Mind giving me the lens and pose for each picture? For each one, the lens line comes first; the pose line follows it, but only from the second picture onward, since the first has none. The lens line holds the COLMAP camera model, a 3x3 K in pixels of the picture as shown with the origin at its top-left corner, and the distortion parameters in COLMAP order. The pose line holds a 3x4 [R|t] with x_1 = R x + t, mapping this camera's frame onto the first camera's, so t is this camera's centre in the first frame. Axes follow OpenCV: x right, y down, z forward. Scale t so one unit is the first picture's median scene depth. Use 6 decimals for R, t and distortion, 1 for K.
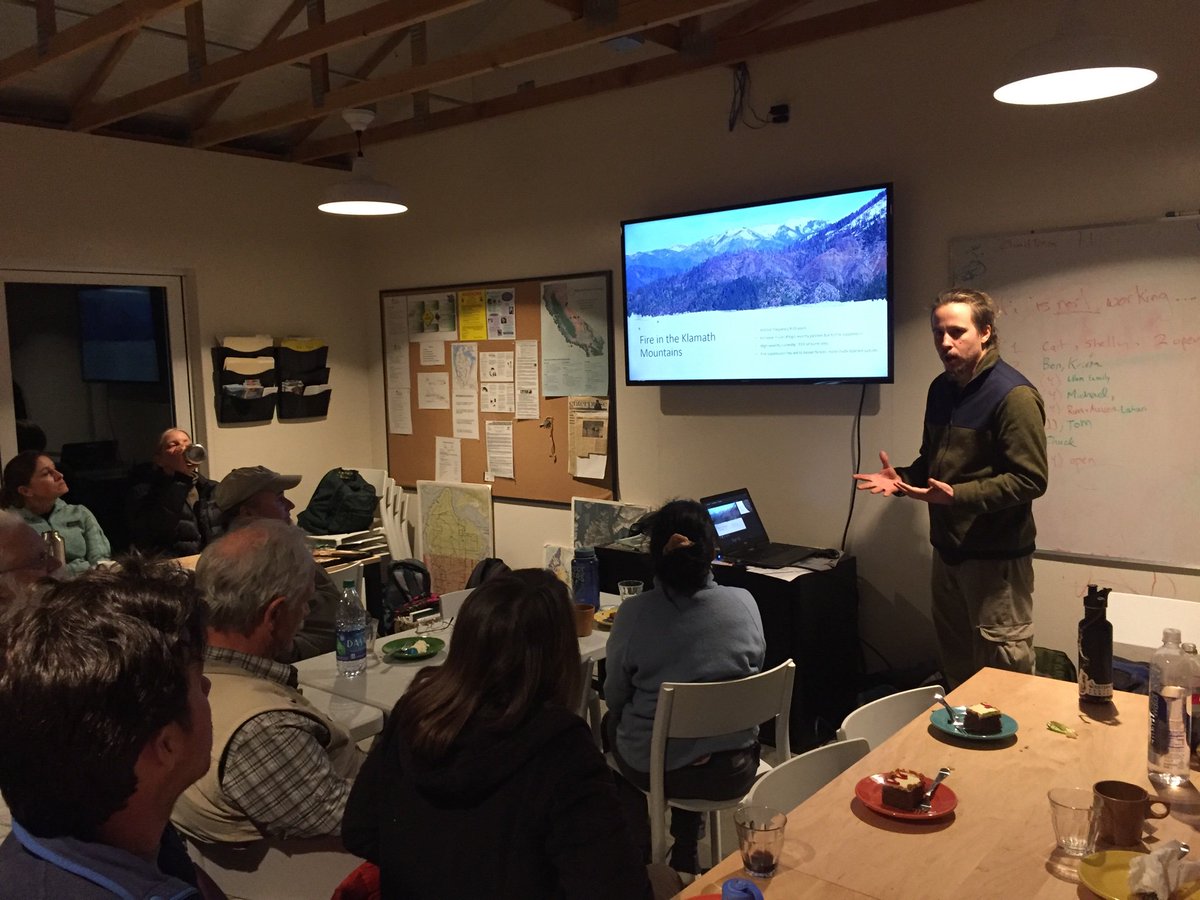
lens RADIAL K [[1025.9, 0, 596.7], [0, 1025.9, 453.1], [0, 0, 1]] dist [0.068387, -0.078114]
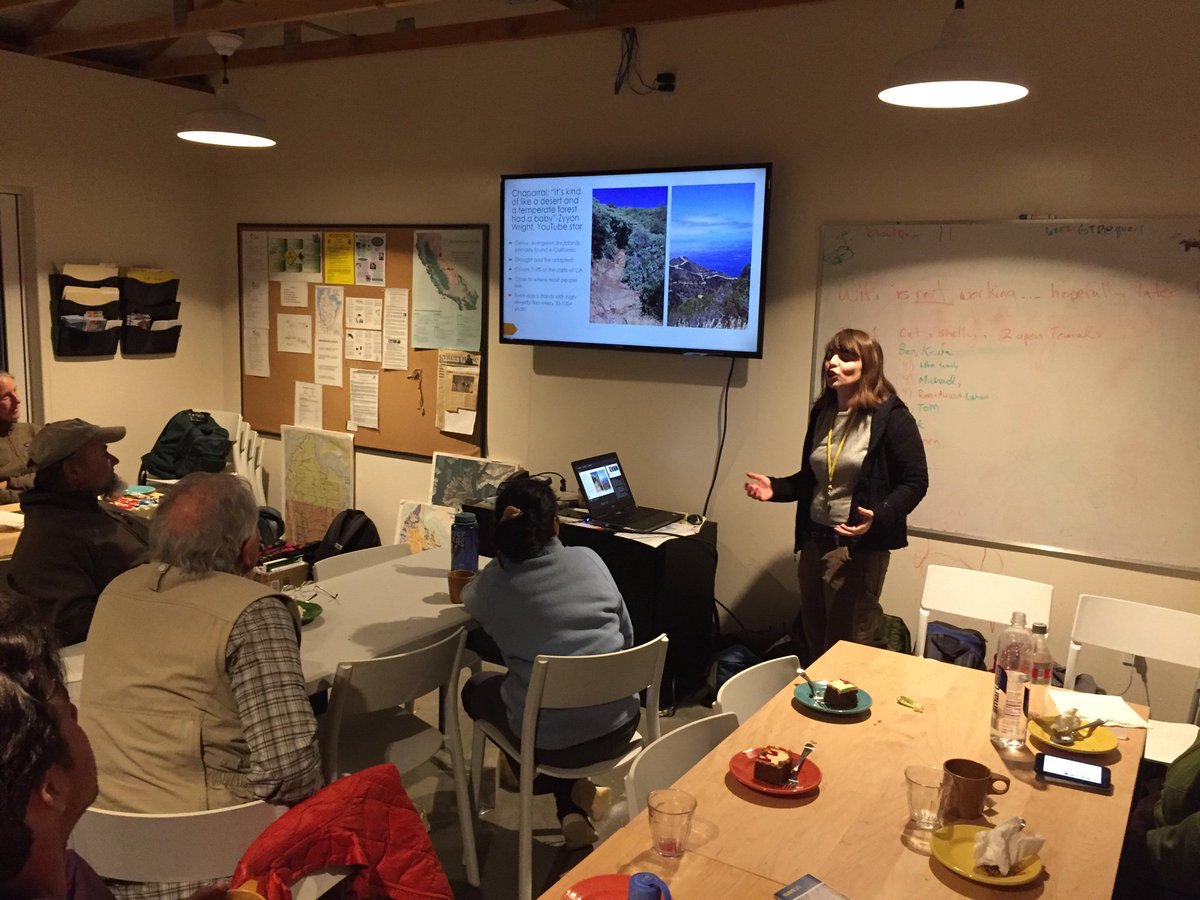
lens RADIAL K [[1025.9, 0, 598.6], [0, 1025.9, 450.9], [0, 0, 1]] dist [0.068387, -0.078114]
pose [[0.988048, 0.038359, 0.149298, -0.020171], [-0.046648, 0.997535, 0.052417, -0.017287], [-0.146919, -0.058755, 0.987402, -0.002301]]
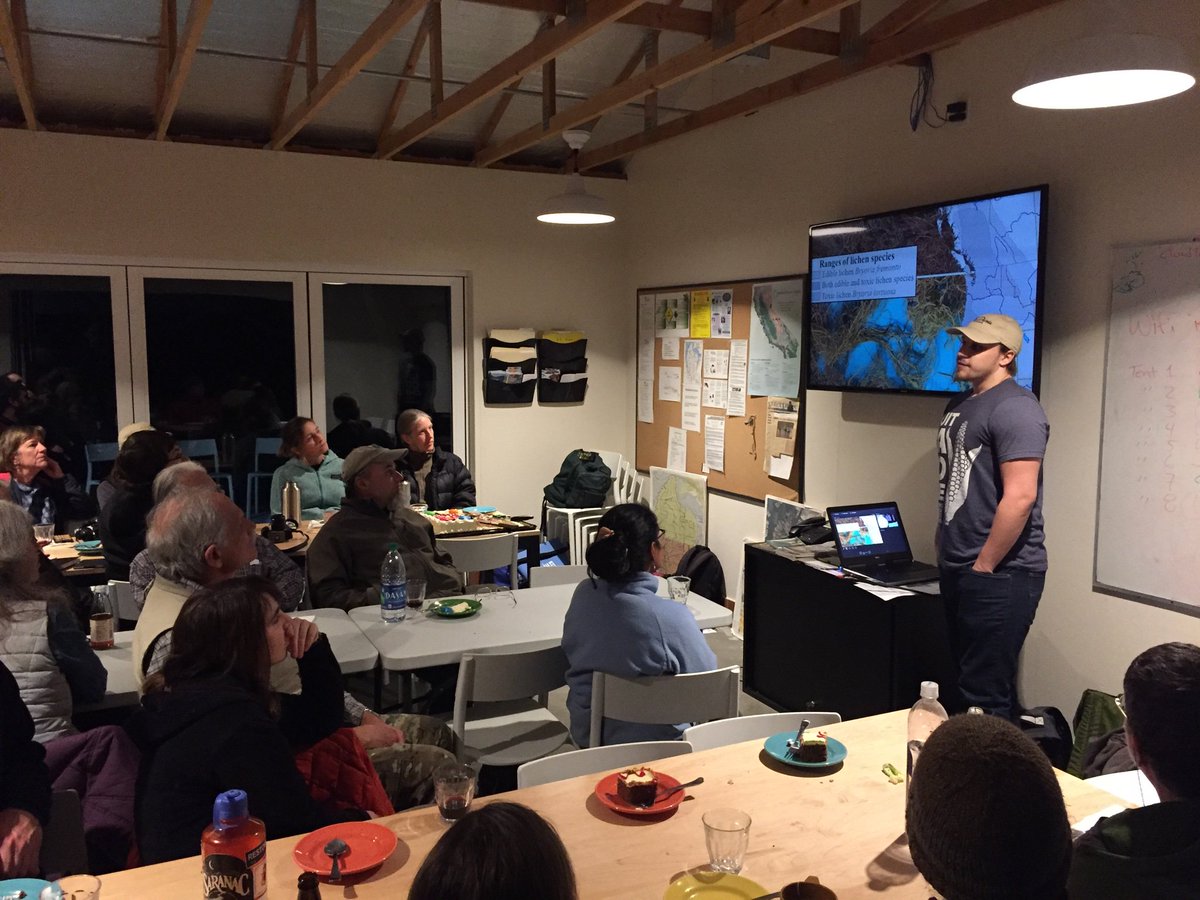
lens RADIAL K [[1025.9, 0, 596.7], [0, 1025.9, 454.4], [0, 0, 1]] dist [0.068387, -0.078114]
pose [[0.908997, 0.076868, -0.409652, 0.249021], [-0.069631, 0.997041, 0.032579, -0.019742], [0.410944, -0.001090, 0.911660, -0.002129]]
